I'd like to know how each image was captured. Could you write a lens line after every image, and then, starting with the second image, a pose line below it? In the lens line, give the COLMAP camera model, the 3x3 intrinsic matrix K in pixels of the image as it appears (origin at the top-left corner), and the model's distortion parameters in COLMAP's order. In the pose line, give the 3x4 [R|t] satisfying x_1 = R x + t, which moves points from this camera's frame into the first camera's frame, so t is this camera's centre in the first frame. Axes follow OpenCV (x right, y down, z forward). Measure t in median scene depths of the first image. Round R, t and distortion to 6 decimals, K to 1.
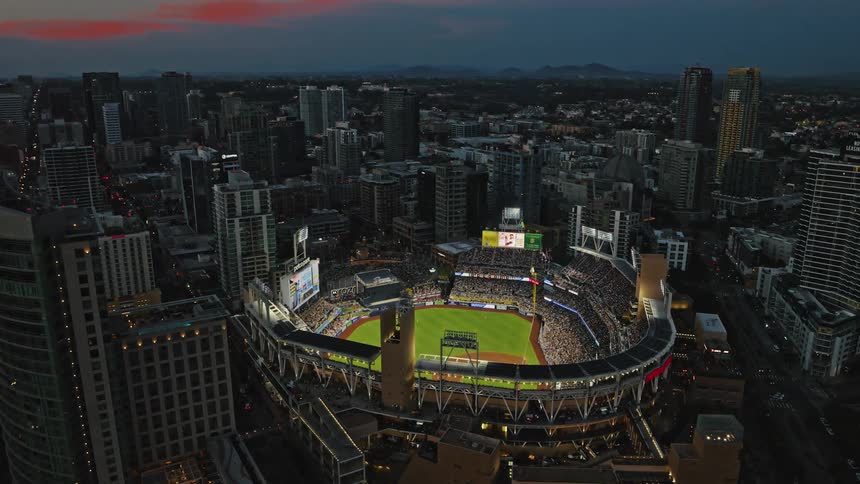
lens RADIAL K [[630.7, 0, 430.0], [0, 630.7, 242.0], [0, 0, 1]] dist [-0.044367, 0.003792]
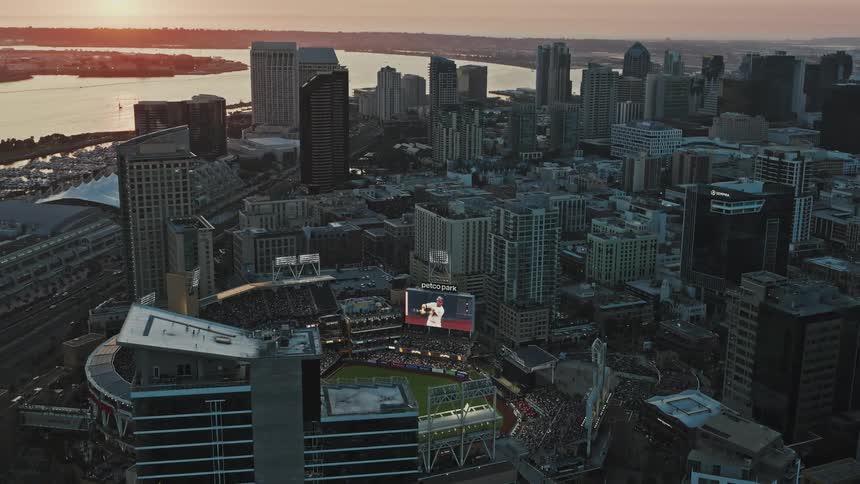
lens RADIAL K [[924.2, 0, 430.0], [0, 924.2, 242.0], [0, 0, 1]] dist [-0.049812, 0.018944]
pose [[-0.107103, 0.228517, -0.967631, 1.052883], [-0.266958, 0.930881, 0.249387, -0.345663], [0.957738, 0.285027, -0.038696, 0.934788]]
